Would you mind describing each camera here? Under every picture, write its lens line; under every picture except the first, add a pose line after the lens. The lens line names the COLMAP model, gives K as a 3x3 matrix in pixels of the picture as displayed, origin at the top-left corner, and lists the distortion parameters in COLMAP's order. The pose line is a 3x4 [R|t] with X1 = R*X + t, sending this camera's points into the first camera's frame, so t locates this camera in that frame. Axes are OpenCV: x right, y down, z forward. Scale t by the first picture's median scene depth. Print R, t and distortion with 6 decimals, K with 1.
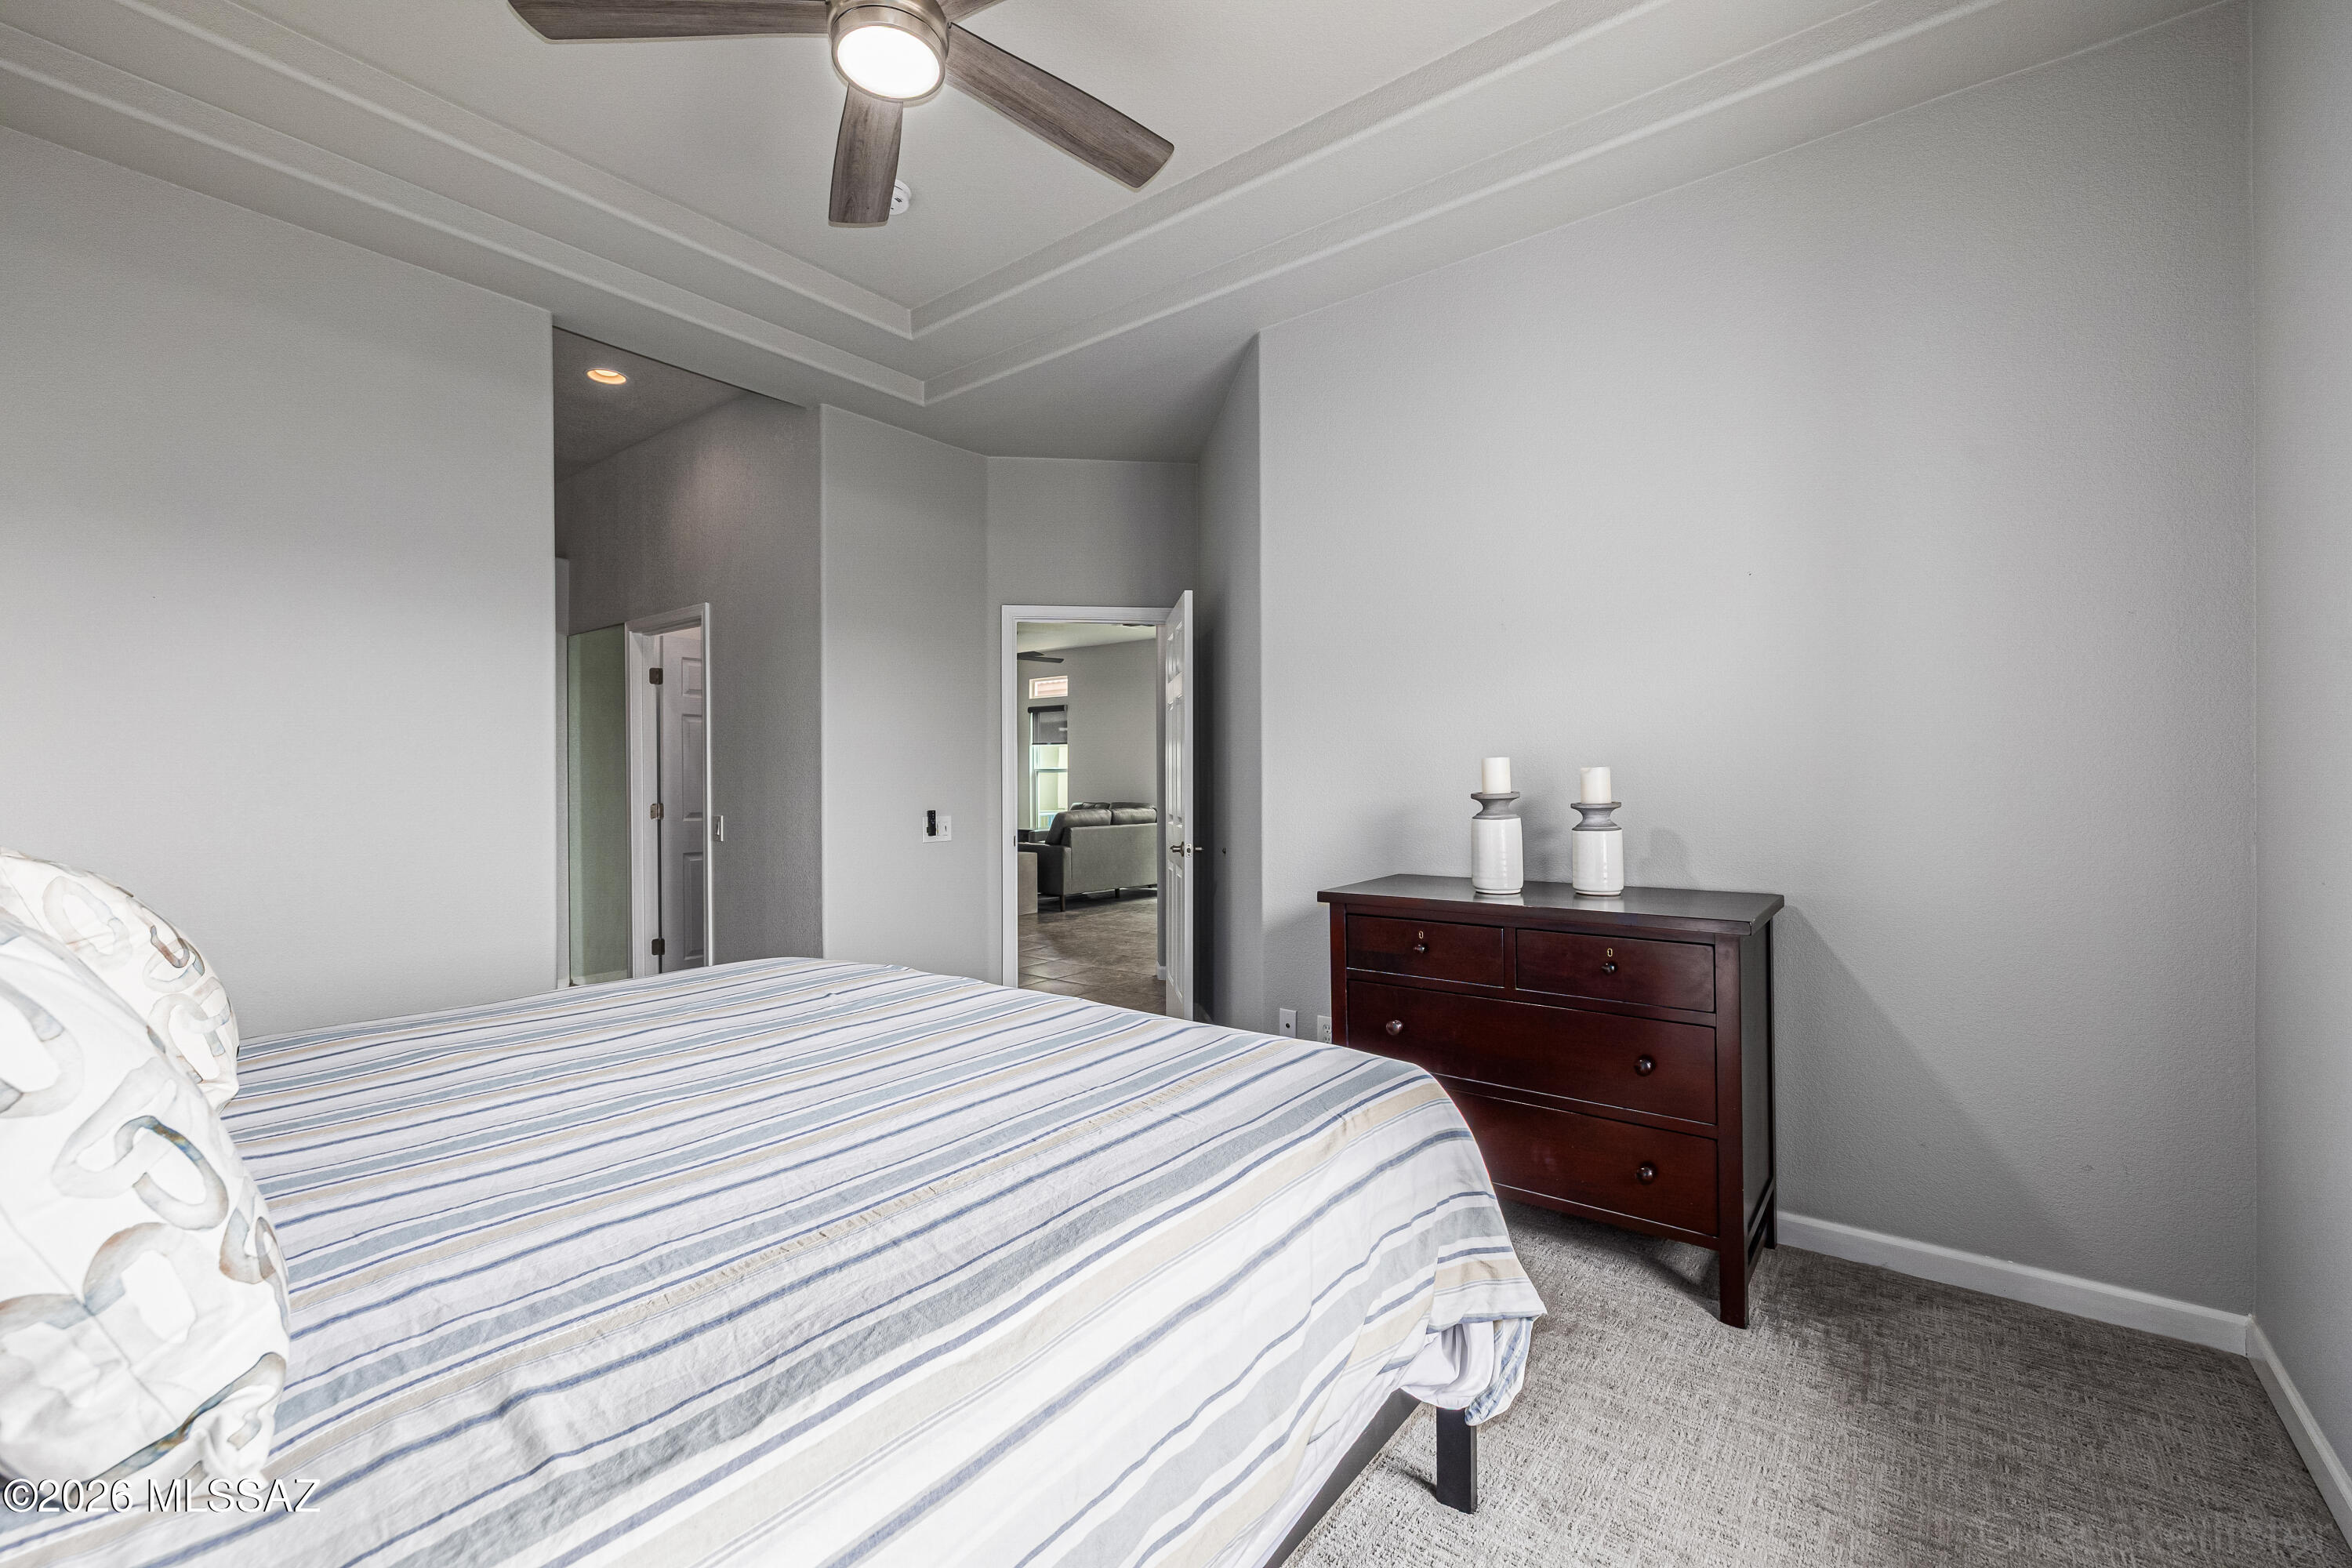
lens RADIAL K [[1004.3, 0, 1176.9], [0, 1004.3, 781.1], [0, 0, 1]] dist [-0.003880, 0.000373]
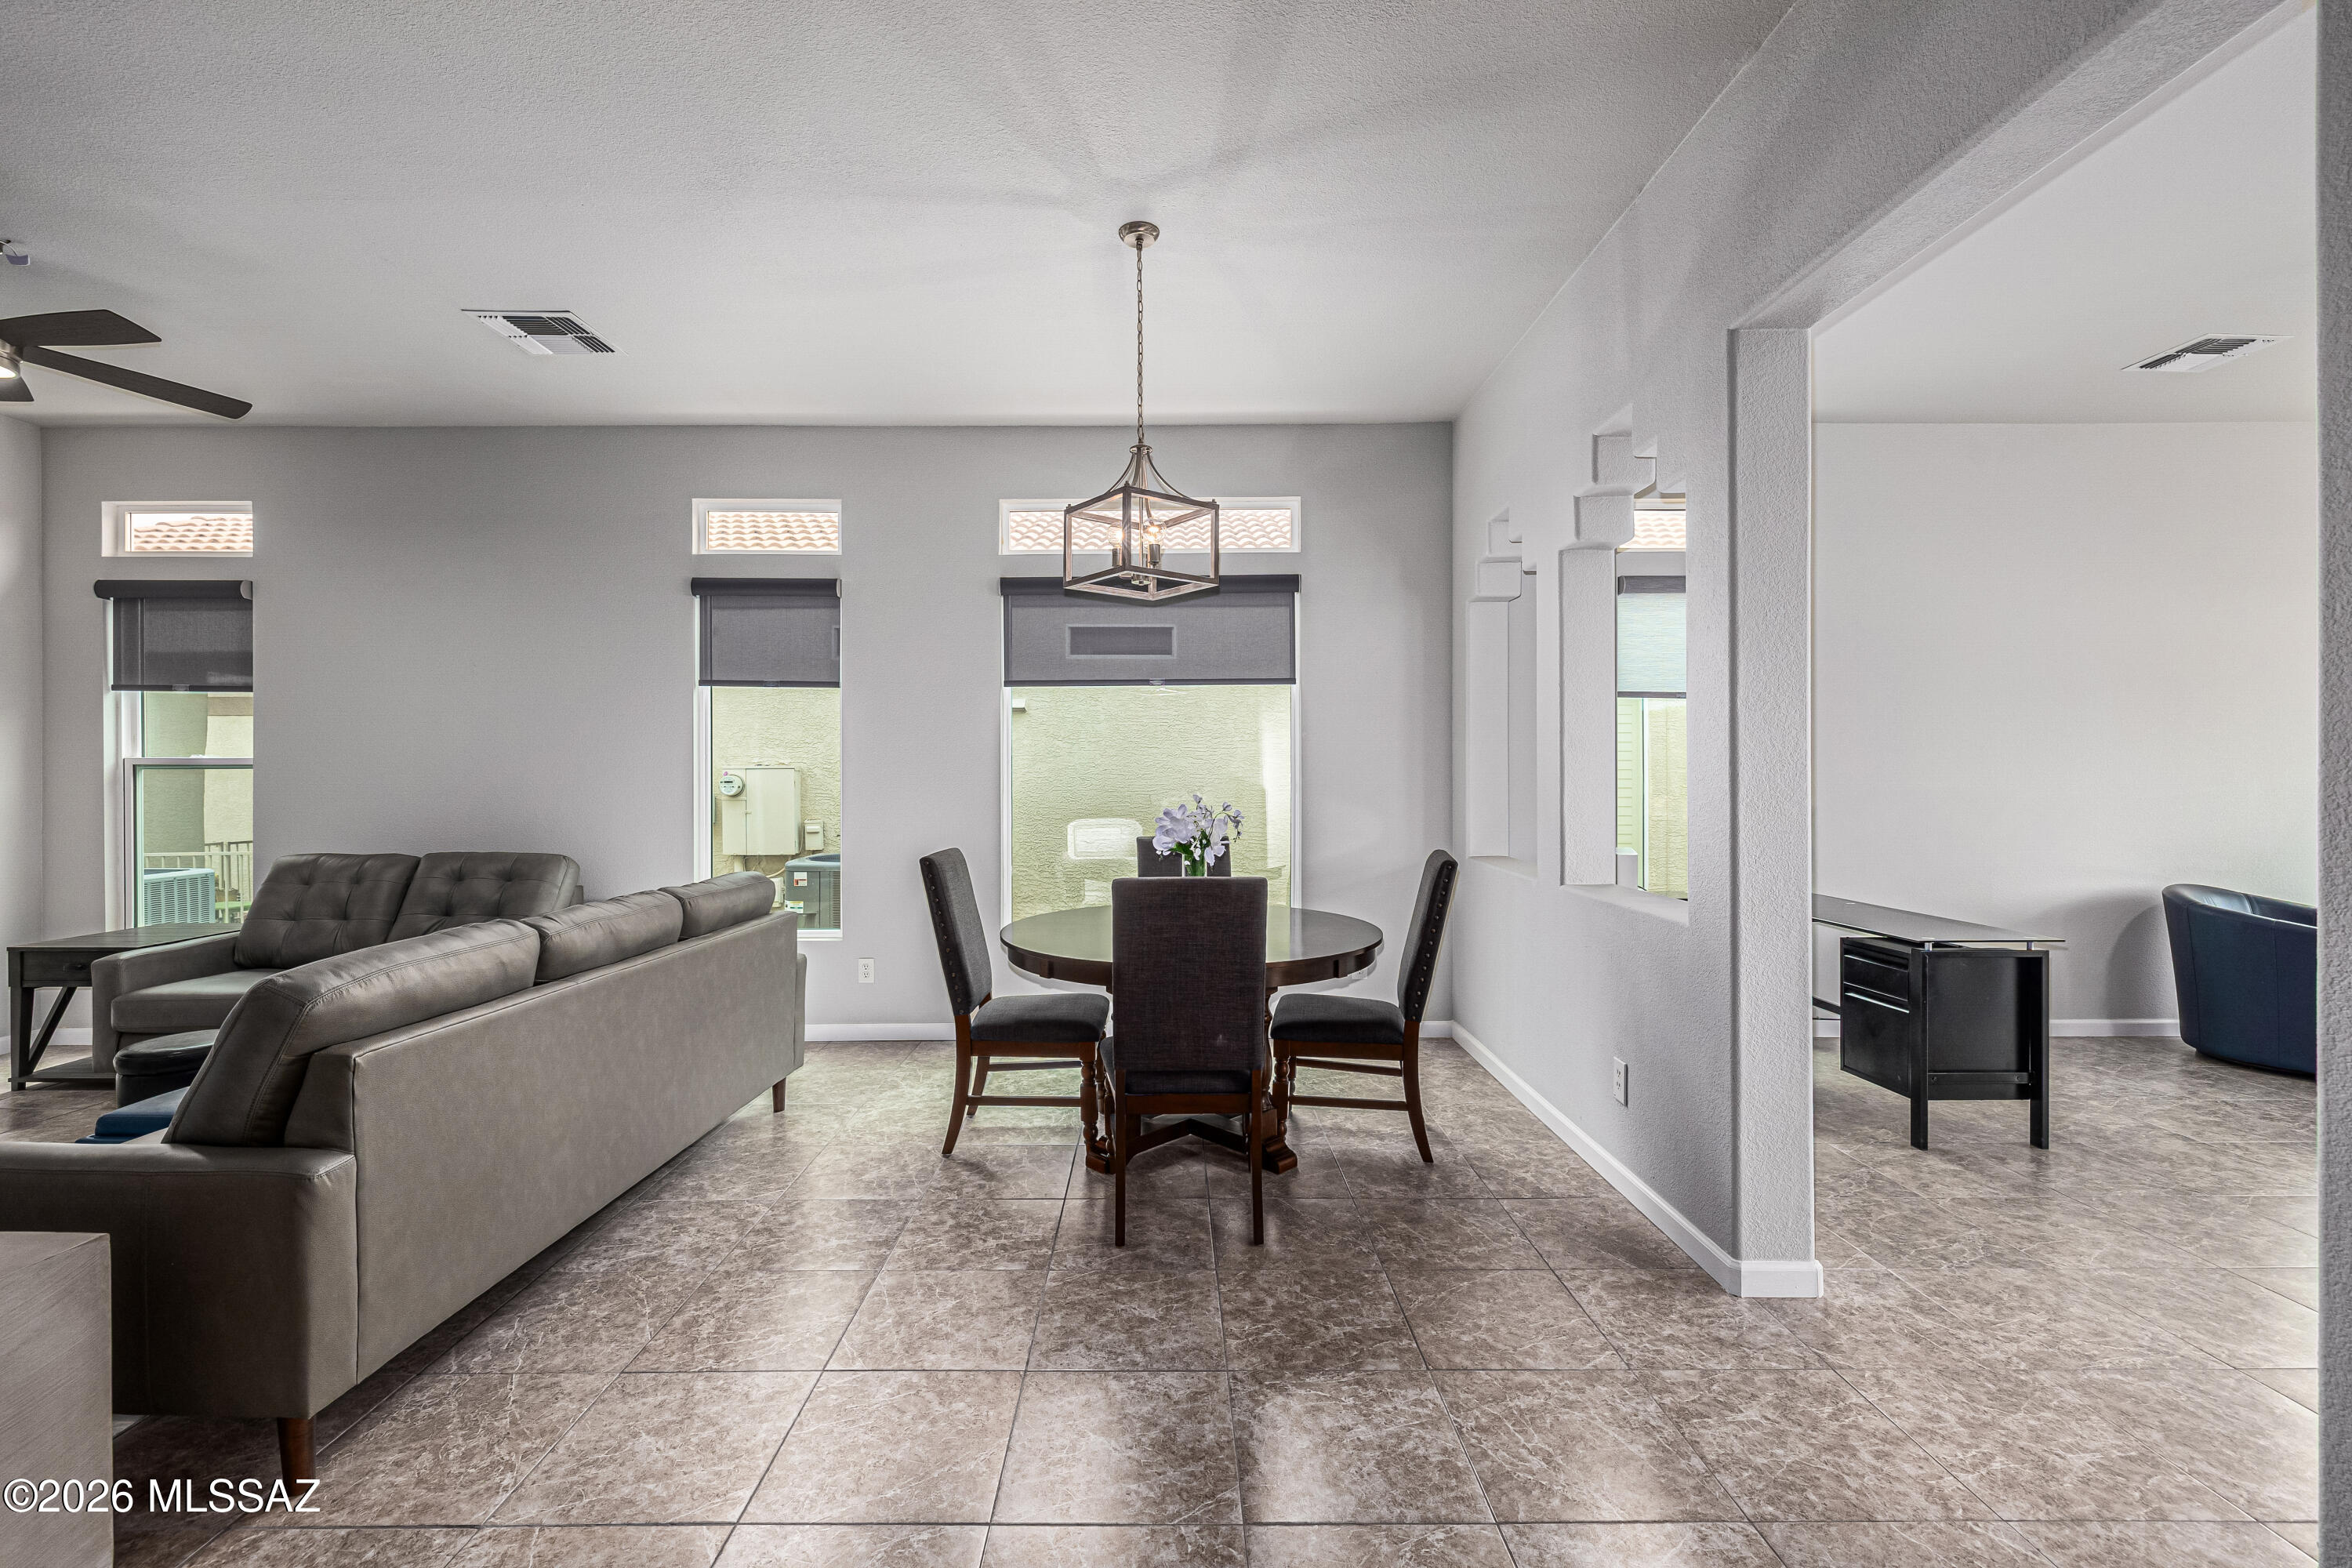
lens RADIAL K [[1004.3, 0, 1171.7], [0, 1004.3, 780.0], [0, 0, 1]] dist [-0.003880, 0.000373]
pose [[0.788156, 0.008513, 0.615417, -0.071635], [-0.005877, 0.999963, -0.006305, -0.005937], [-0.615448, 0.001352, 0.788177, 0.527731]]
